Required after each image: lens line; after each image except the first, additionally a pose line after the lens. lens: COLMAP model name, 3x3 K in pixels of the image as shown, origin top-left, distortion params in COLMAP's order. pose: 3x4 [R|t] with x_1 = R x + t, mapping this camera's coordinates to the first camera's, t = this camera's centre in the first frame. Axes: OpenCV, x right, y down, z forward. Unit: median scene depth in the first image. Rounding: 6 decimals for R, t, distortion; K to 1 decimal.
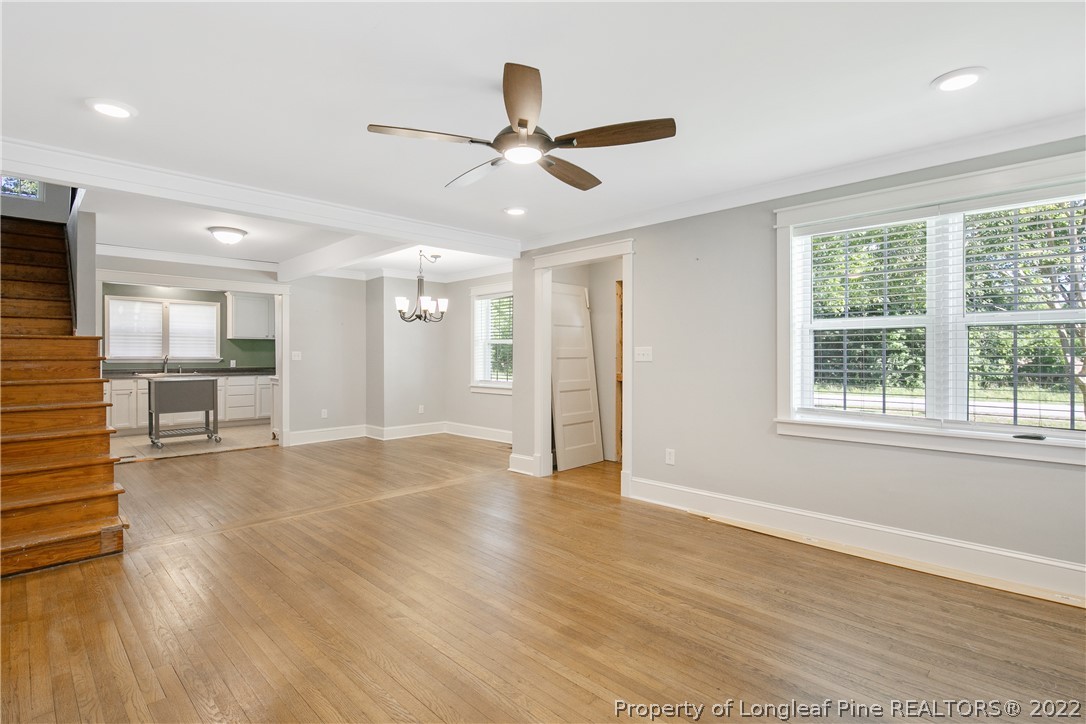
lens RADIAL K [[529.4, 0, 538.4], [0, 529.4, 352.1], [0, 0, 1]] dist [-0.000041, -0.000594]
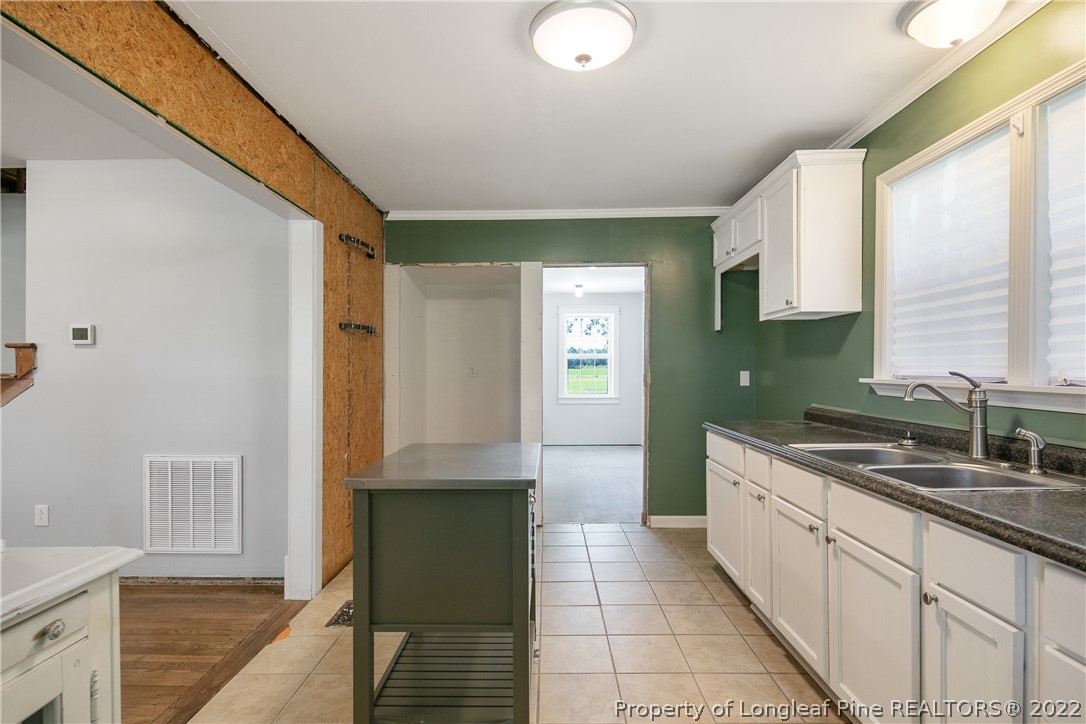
lens RADIAL K [[534.8, 0, 538.8], [0, 534.8, 368.0], [0, 0, 1]] dist [-0.000102, -0.001170]
pose [[-0.716941, 0.002496, -0.697130, -0.969404], [0.008586, 0.999949, -0.005249, 0.008775], [0.697081, -0.009749, -0.716926, 2.303171]]
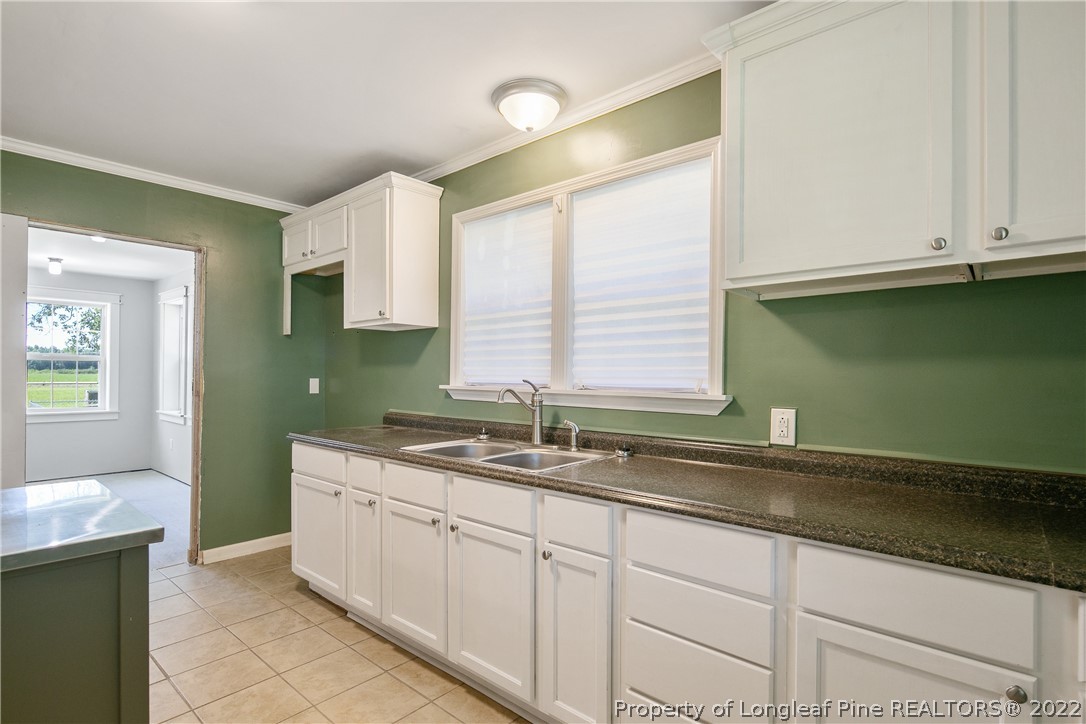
lens RADIAL K [[532.7, 0, 542.8], [0, 532.7, 374.1], [0, 0, 1]] dist [0.001176, 0.000248]
pose [[0.063003, -0.002841, -0.998009, -0.946463], [0.001090, 0.999996, -0.002778, 0.007984], [0.998013, -0.000913, 0.063006, 2.203029]]
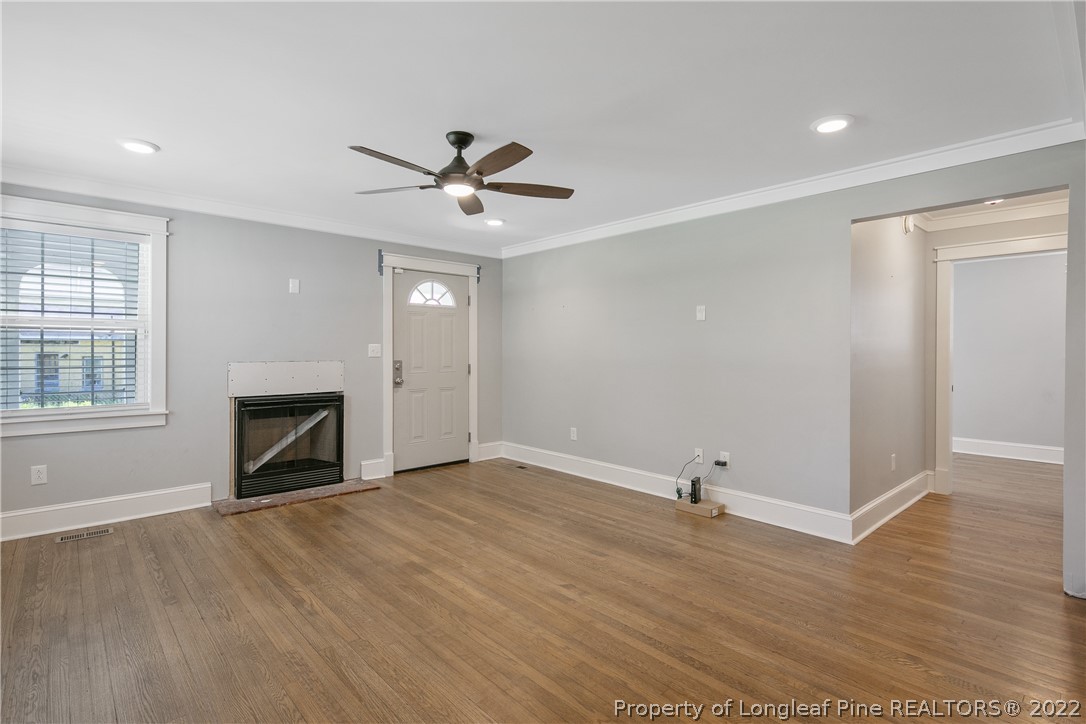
lens RADIAL K [[529.4, 0, 538.4], [0, 529.4, 352.1], [0, 0, 1]] dist [-0.000041, -0.000594]
pose [[-0.998751, -0.001991, 0.049924, -0.165905], [-0.002198, 0.999989, -0.004086, 0.007194], [-0.049916, -0.004191, -0.998745, 1.343908]]
